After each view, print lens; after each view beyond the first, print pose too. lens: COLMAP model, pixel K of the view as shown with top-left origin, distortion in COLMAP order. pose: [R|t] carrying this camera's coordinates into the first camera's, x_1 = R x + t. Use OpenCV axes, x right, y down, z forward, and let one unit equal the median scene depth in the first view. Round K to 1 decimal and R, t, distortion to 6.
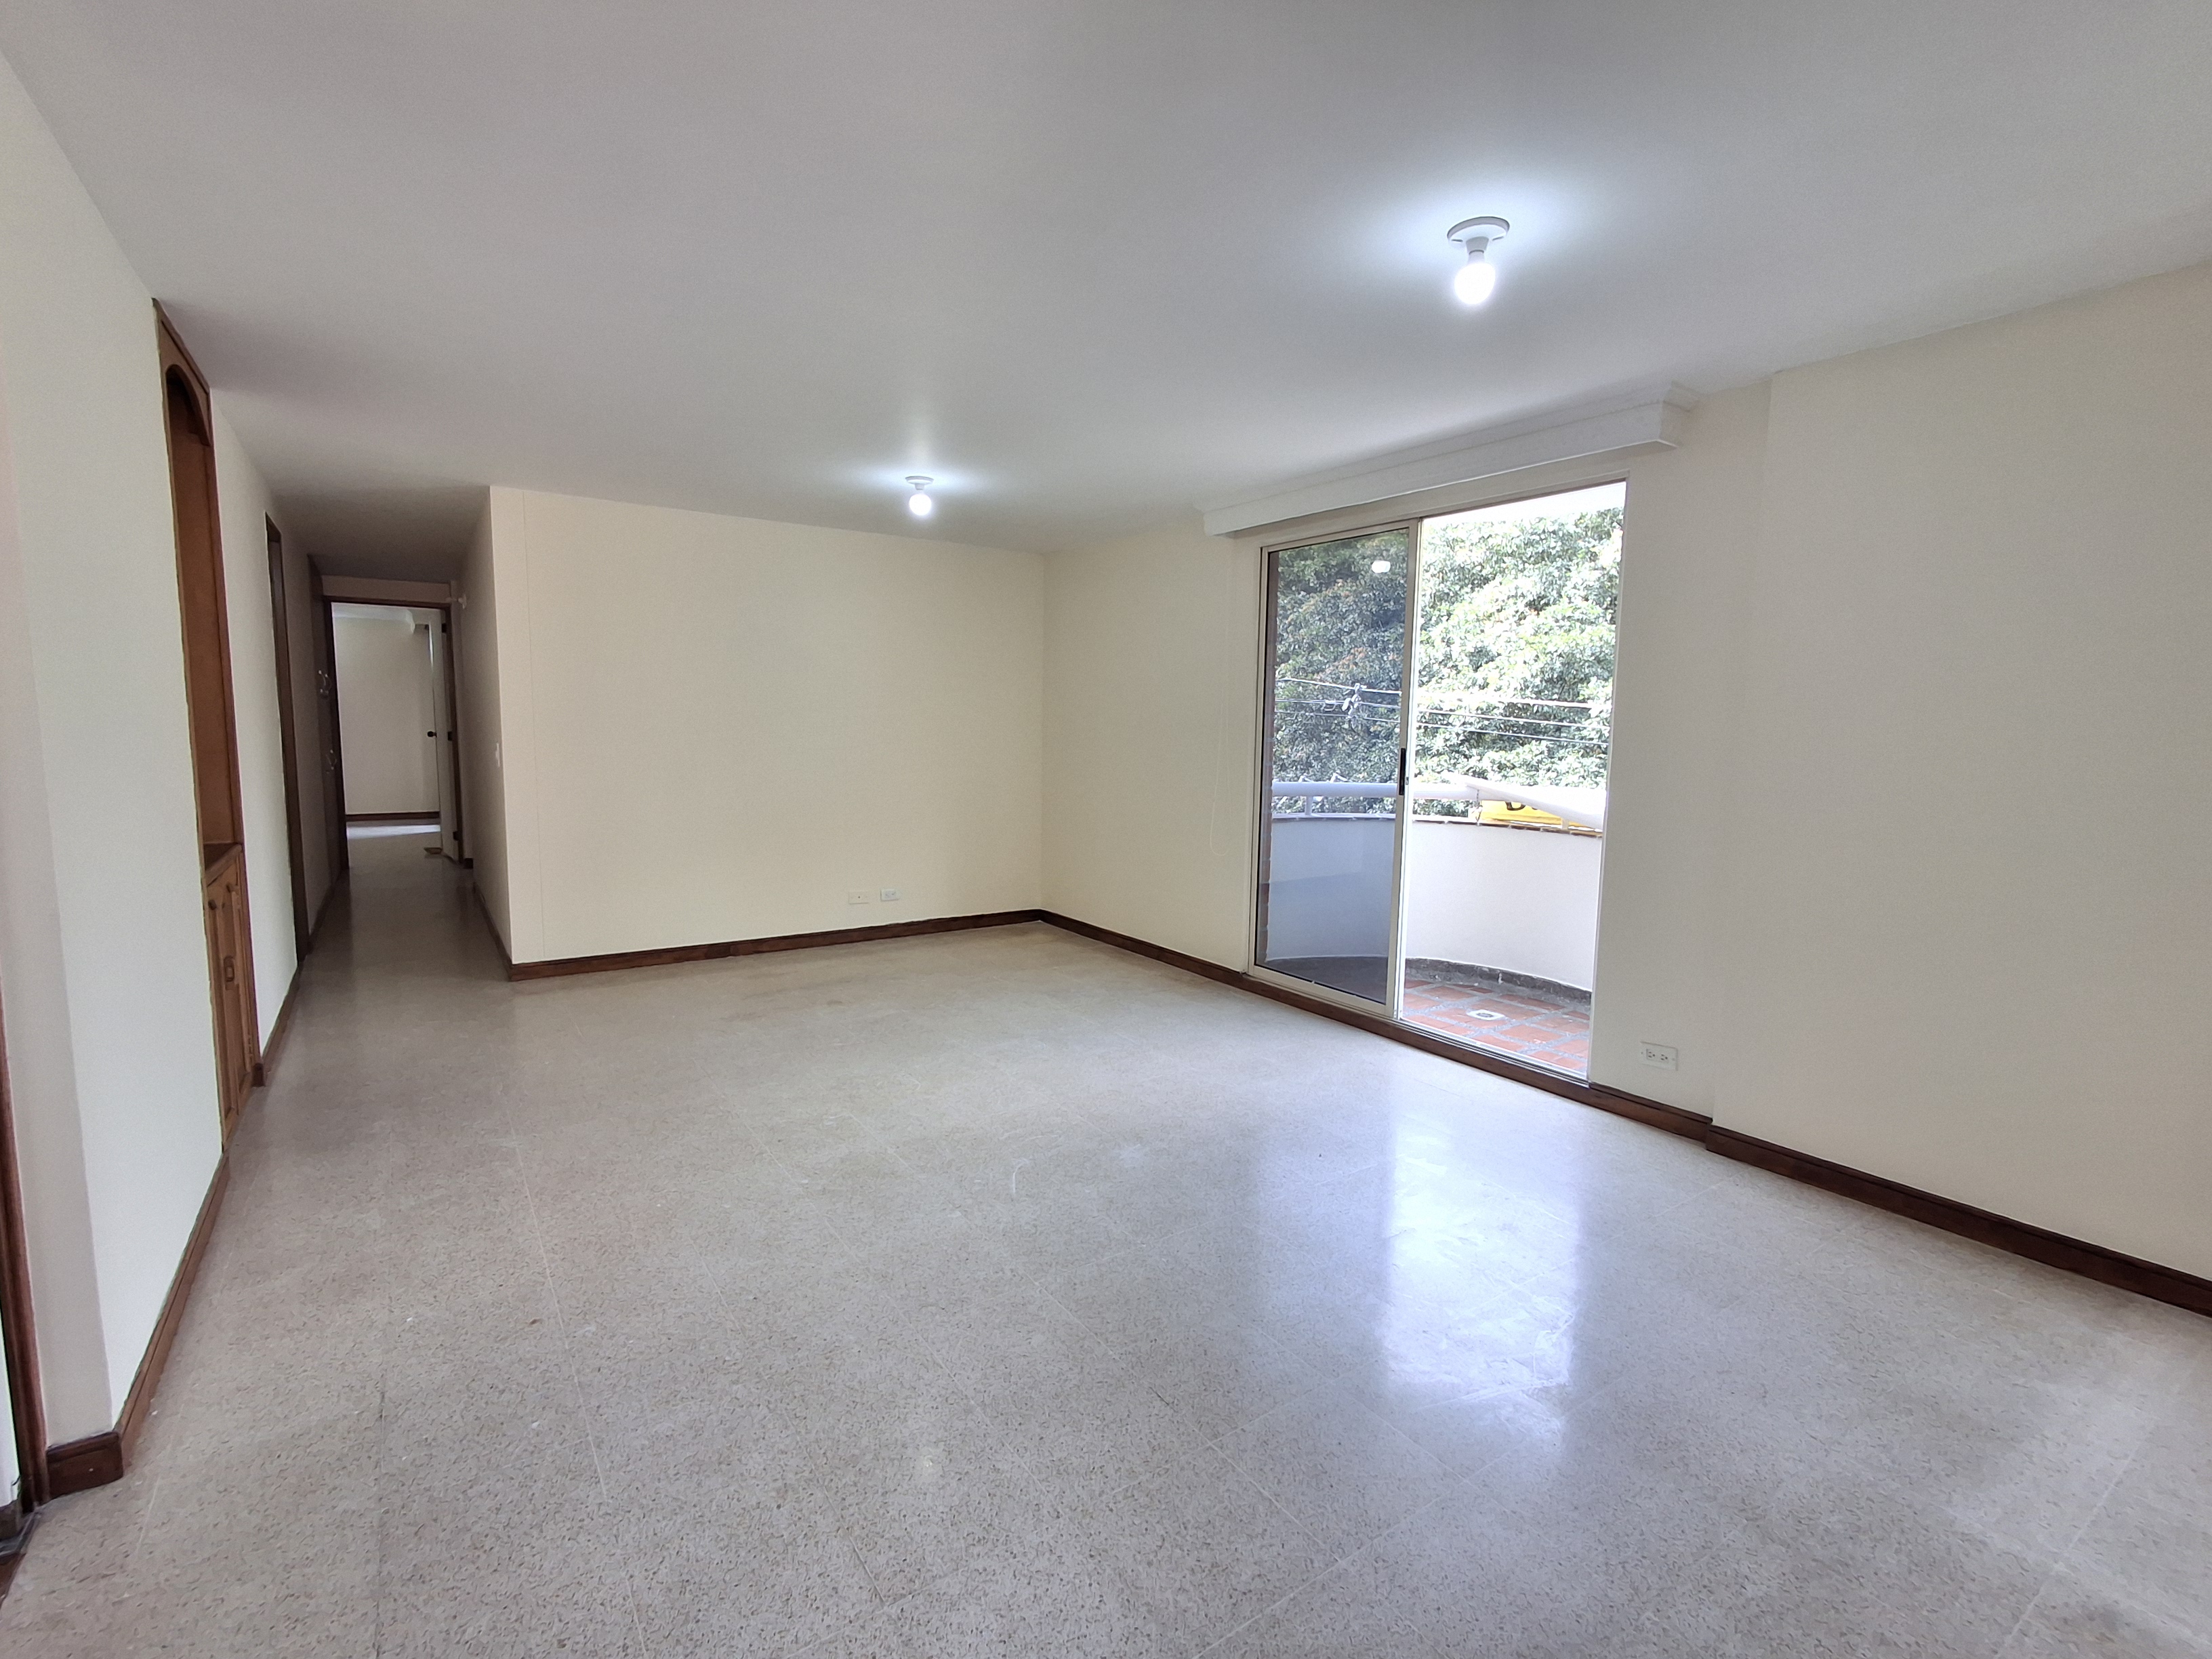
lens RADIAL K [[1013.2, 0, 1099.8], [0, 1013.2, 825.7], [0, 0, 1]] dist [0.004552, -0.001122]
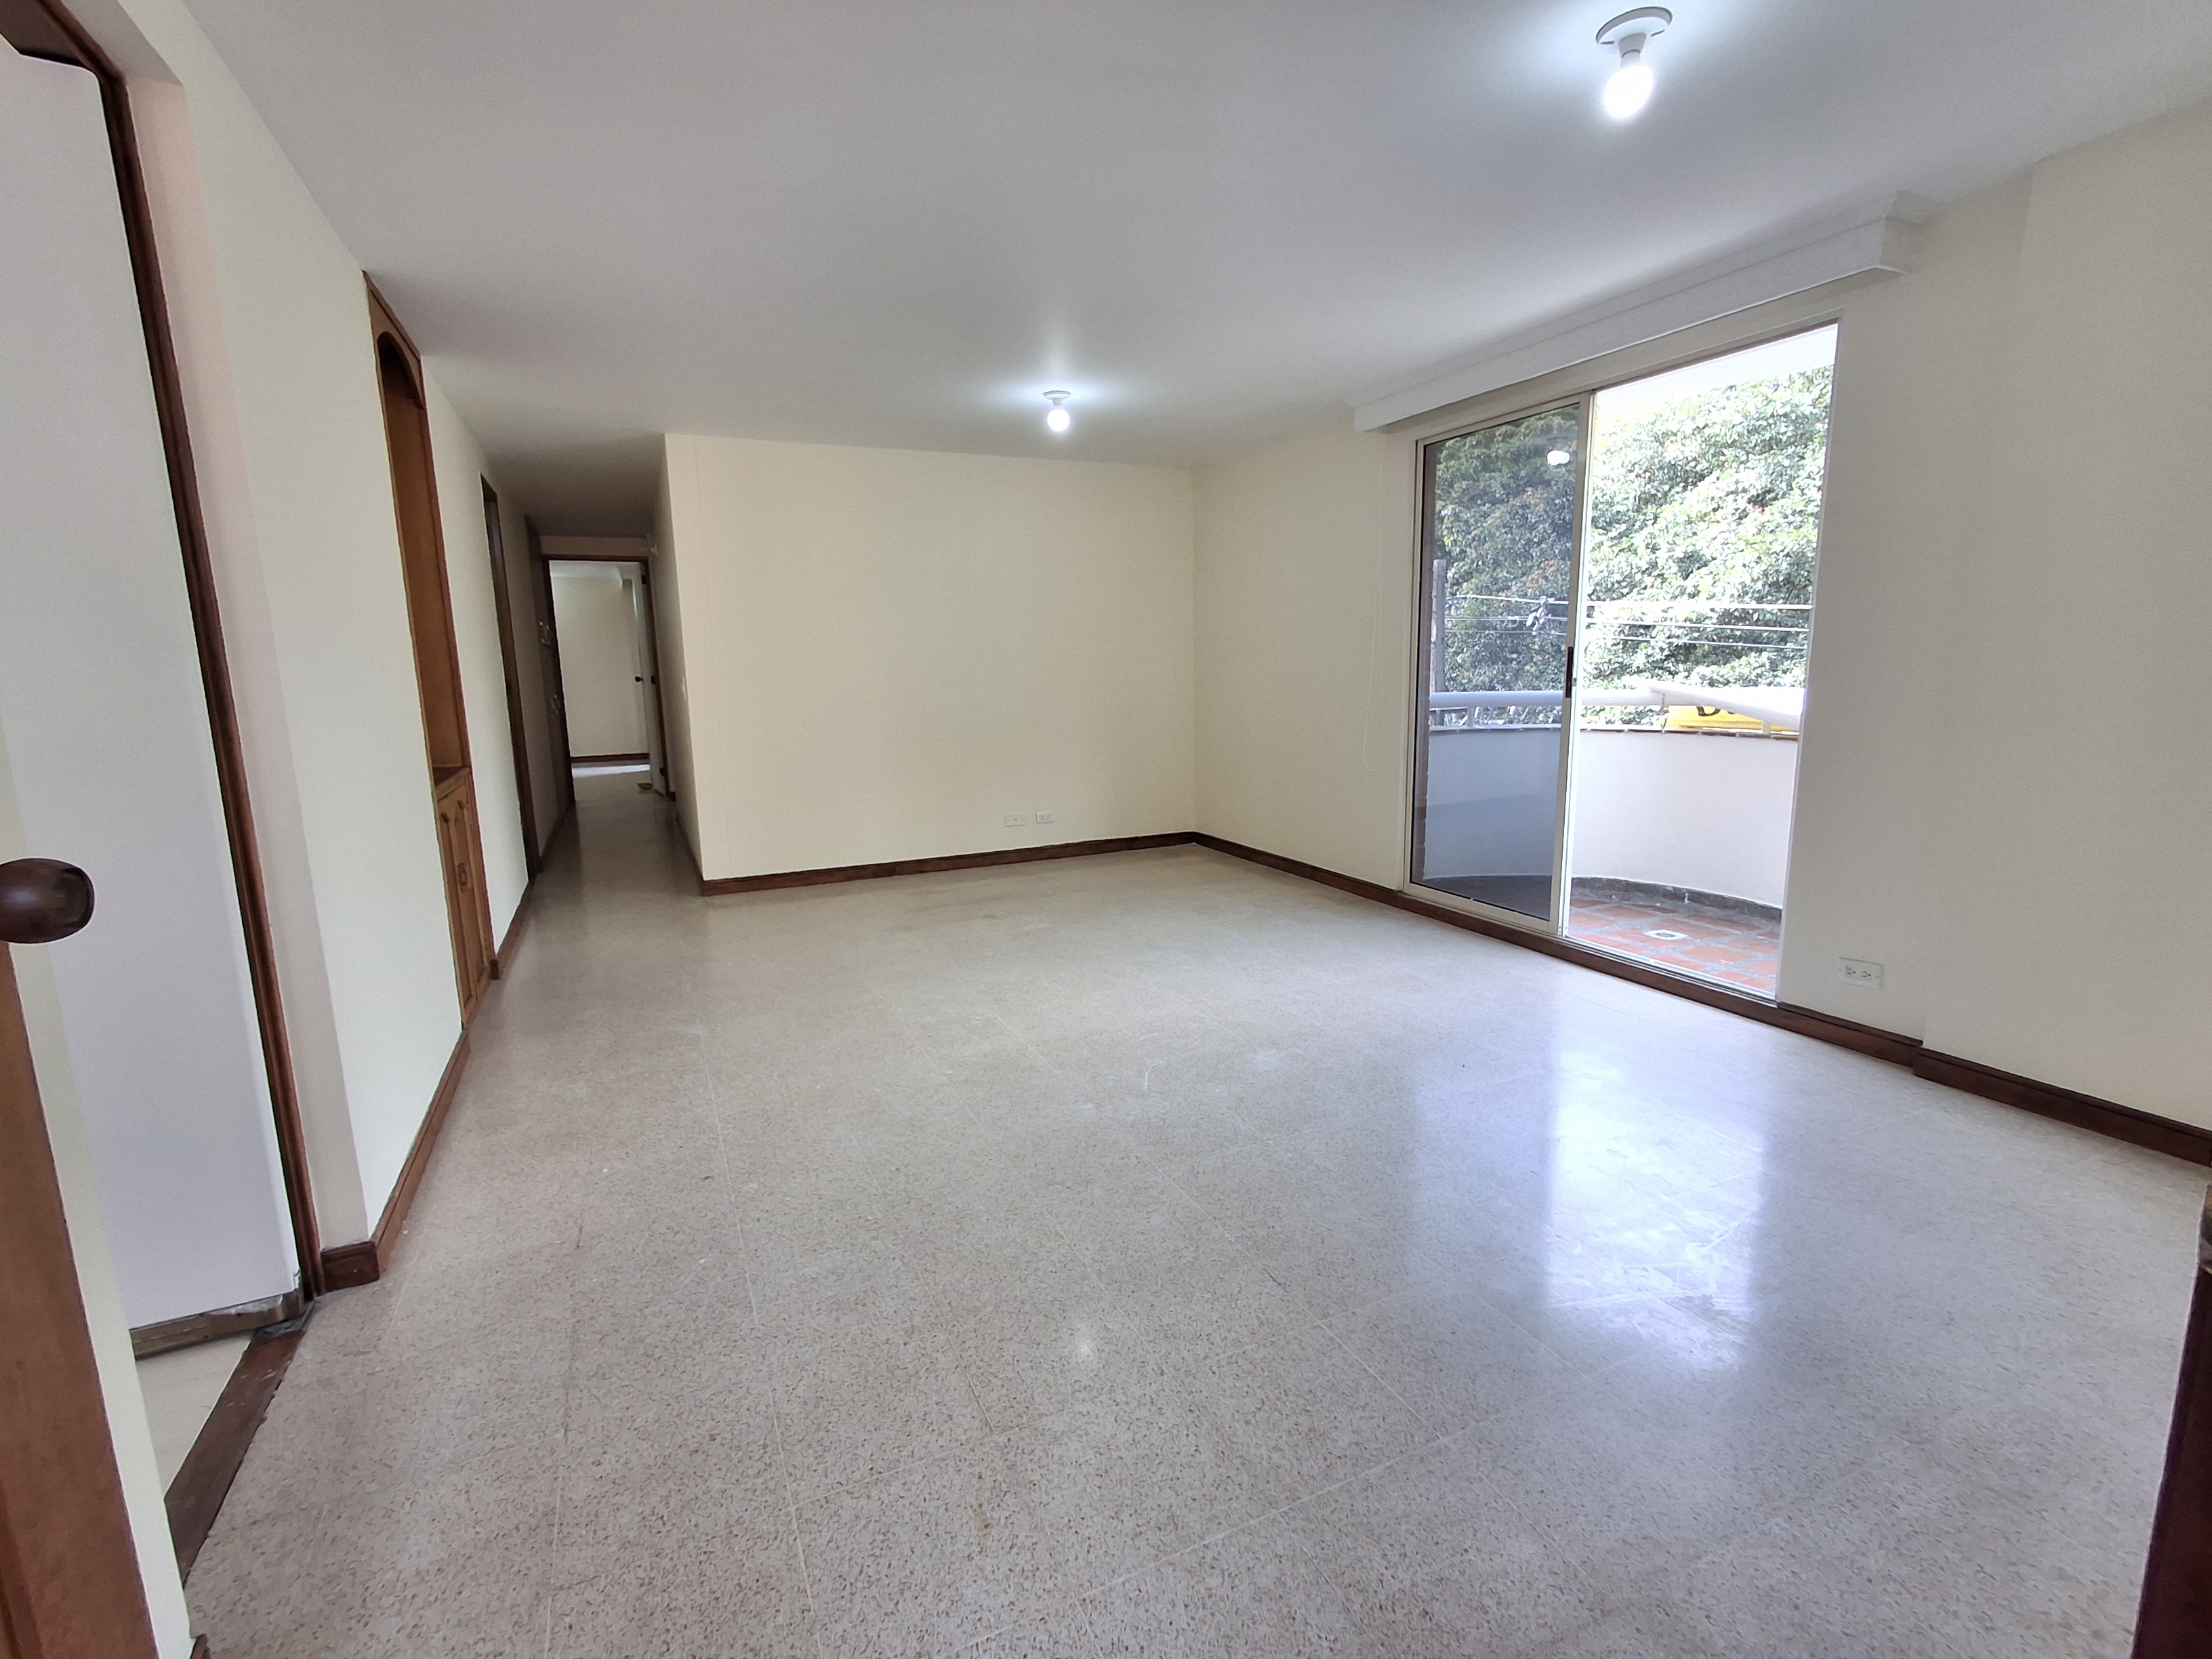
lens RADIAL K [[1012.4, 0, 1101.2], [0, 1012.4, 826.9], [0, 0, 1]] dist [0.010420, -0.000025]
pose [[0.985610, -0.008011, -0.168843, 0.035556], [0.018507, 0.997985, 0.060684, 0.027136], [0.168016, -0.062936, 0.983773, 0.002195]]
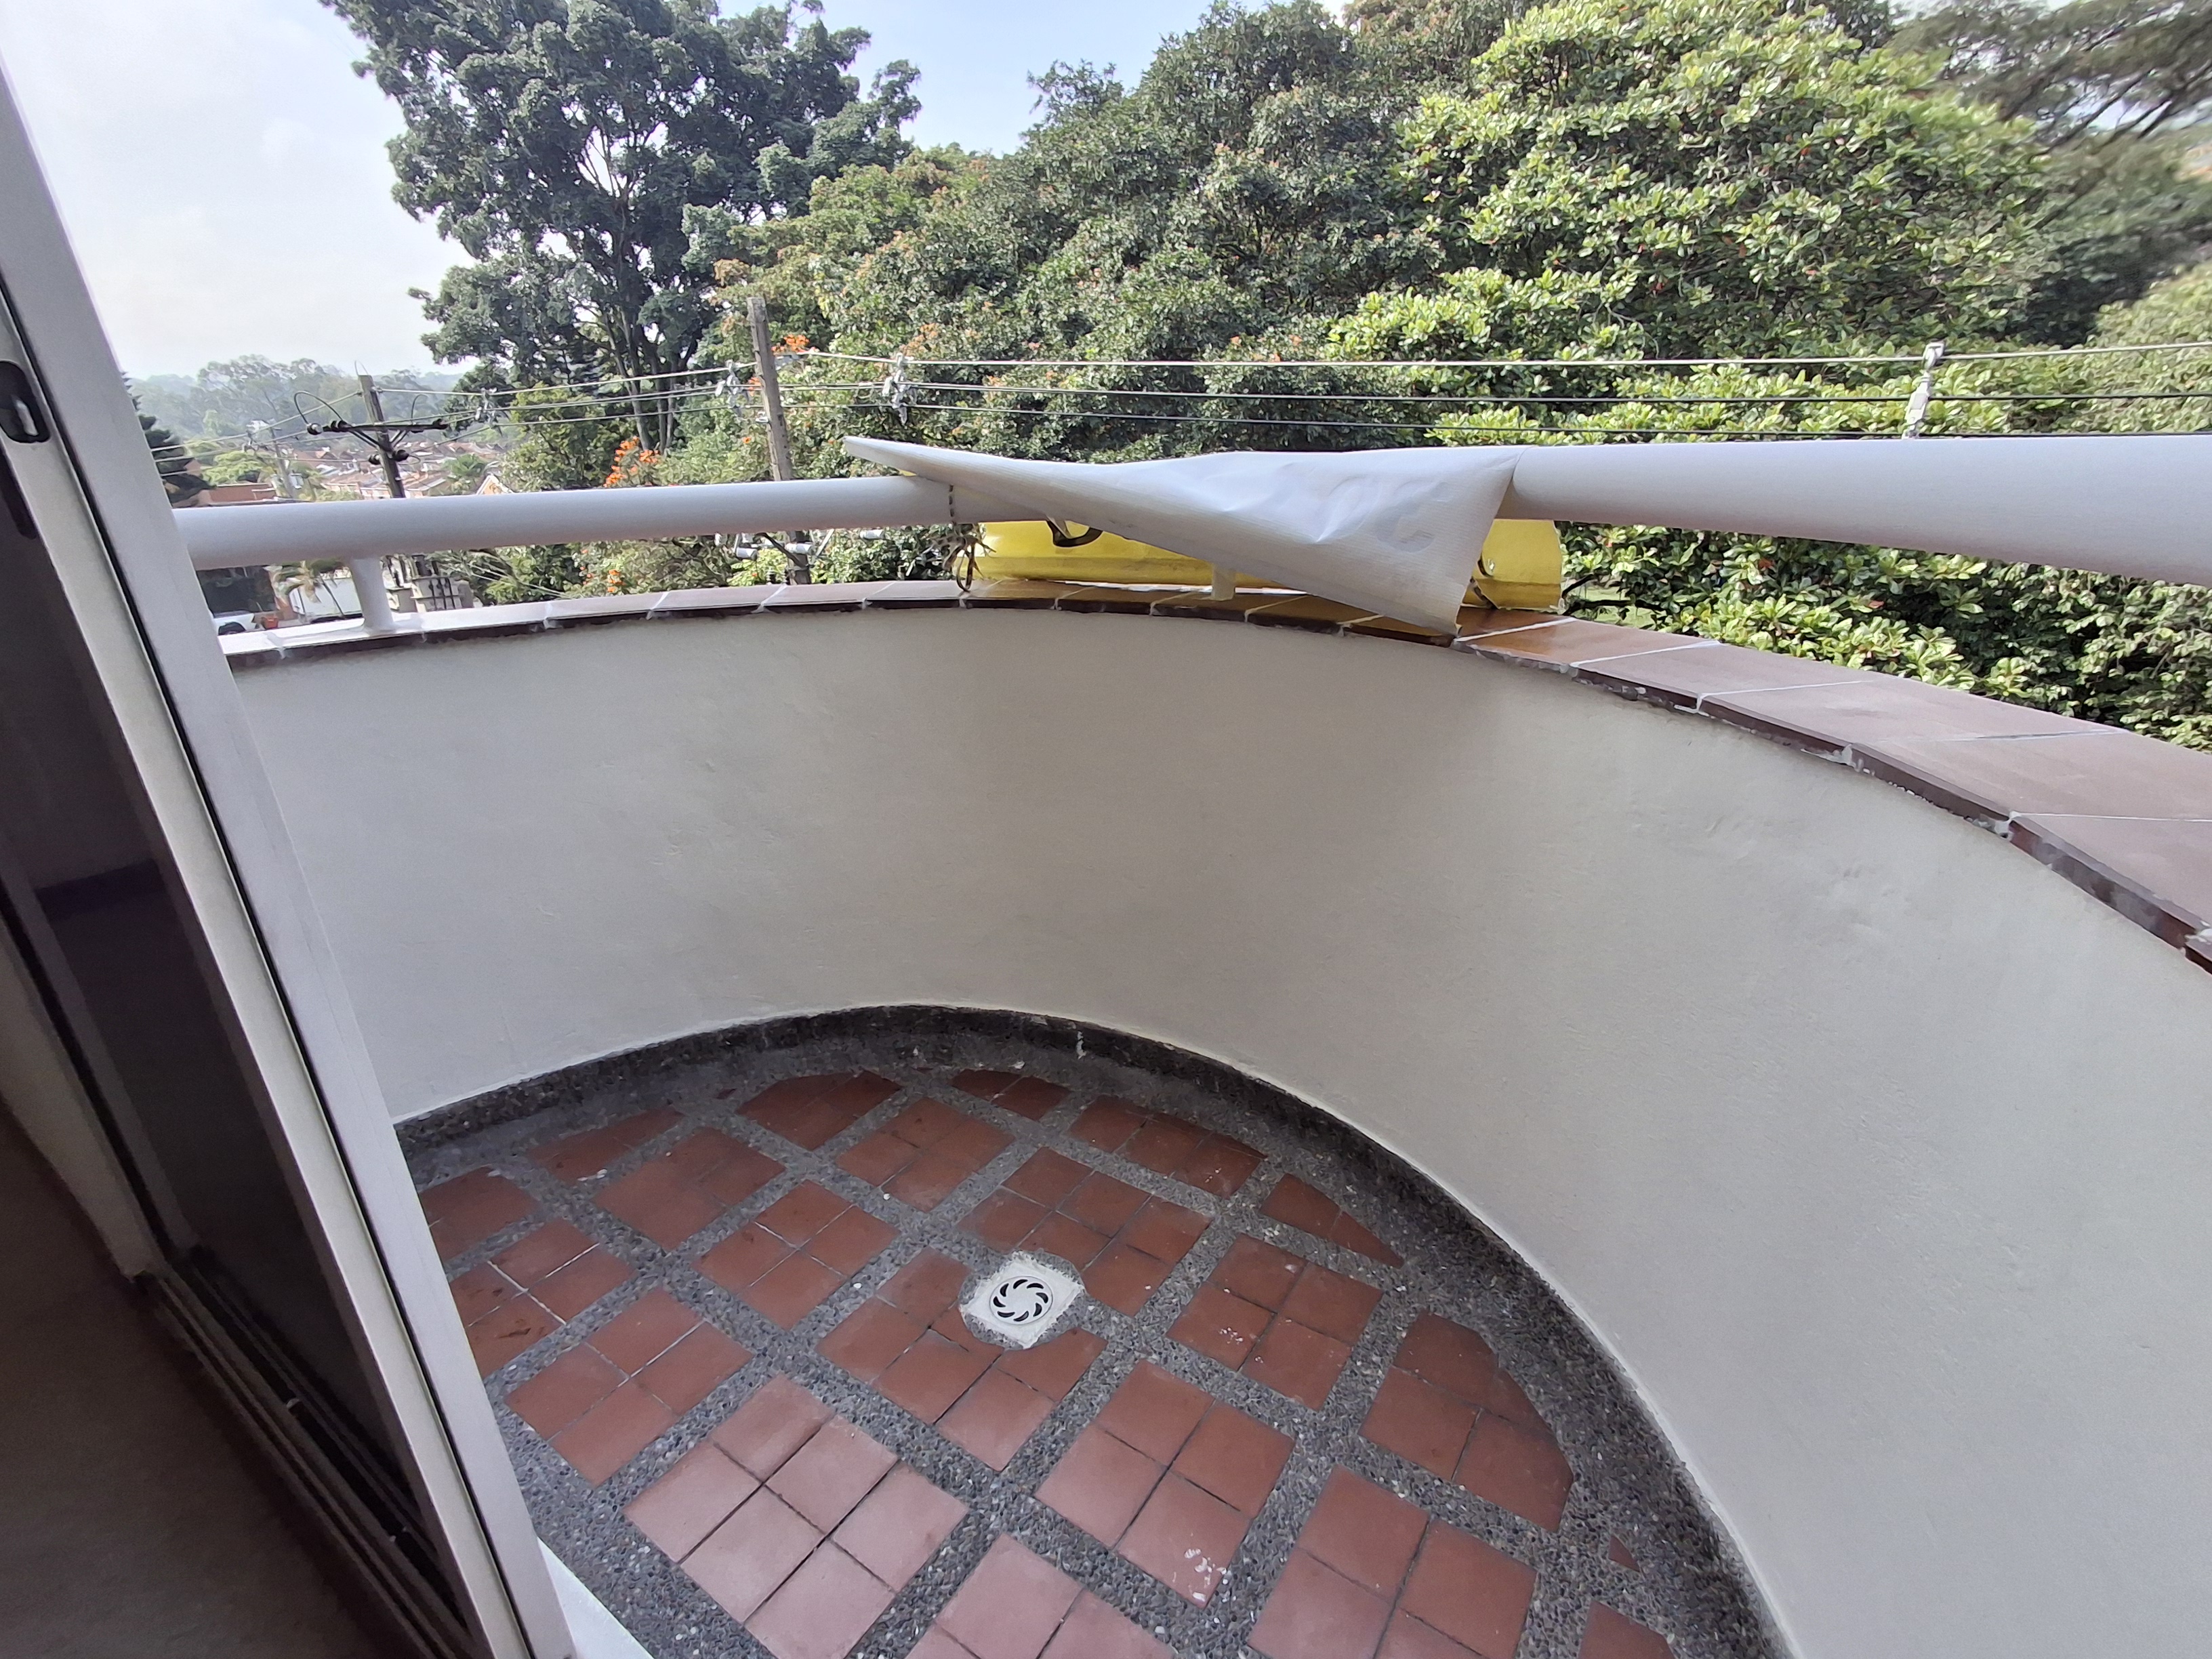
lens RADIAL K [[1034.9, 0, 1115.6], [0, 1034.9, 830.8], [0, 0, 1]] dist [0.000365, 0.015785]
pose [[0.930109, -0.177569, 0.321506, 0.425194], [0.090590, 0.959231, 0.267712, -0.021396], [-0.355935, -0.219877, 0.908275, 0.958042]]
